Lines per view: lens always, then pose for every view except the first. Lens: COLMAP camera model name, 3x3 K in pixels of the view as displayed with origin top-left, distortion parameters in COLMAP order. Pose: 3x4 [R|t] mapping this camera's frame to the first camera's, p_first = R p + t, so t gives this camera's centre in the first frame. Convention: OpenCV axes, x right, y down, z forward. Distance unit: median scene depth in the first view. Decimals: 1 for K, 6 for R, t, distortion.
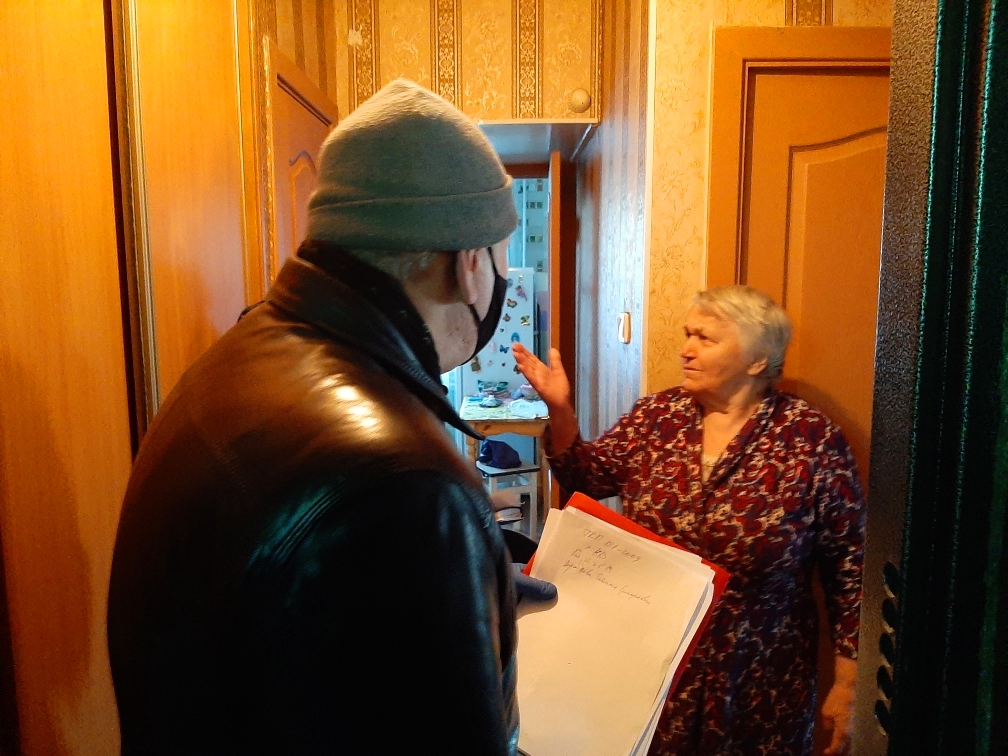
lens RADIAL K [[794.8, 0, 504.0], [0, 794.8, 378.0], [0, 0, 1]] dist [0.178134, -0.415778]
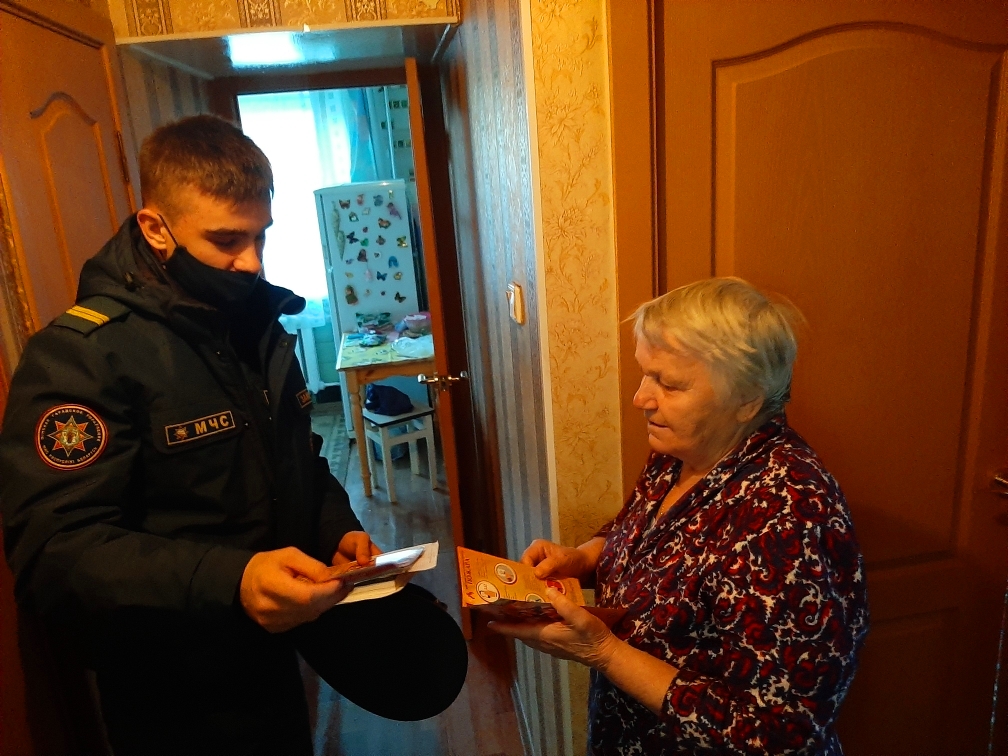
lens RADIAL K [[794.8, 0, 504.0], [0, 794.8, 378.0], [0, 0, 1]] dist [0.178134, -0.415778]
pose [[0.986747, -0.104391, 0.124227, 0.019602], [0.086757, 0.986377, 0.139761, -0.059173], [-0.137125, -0.127131, 0.982362, 0.126525]]
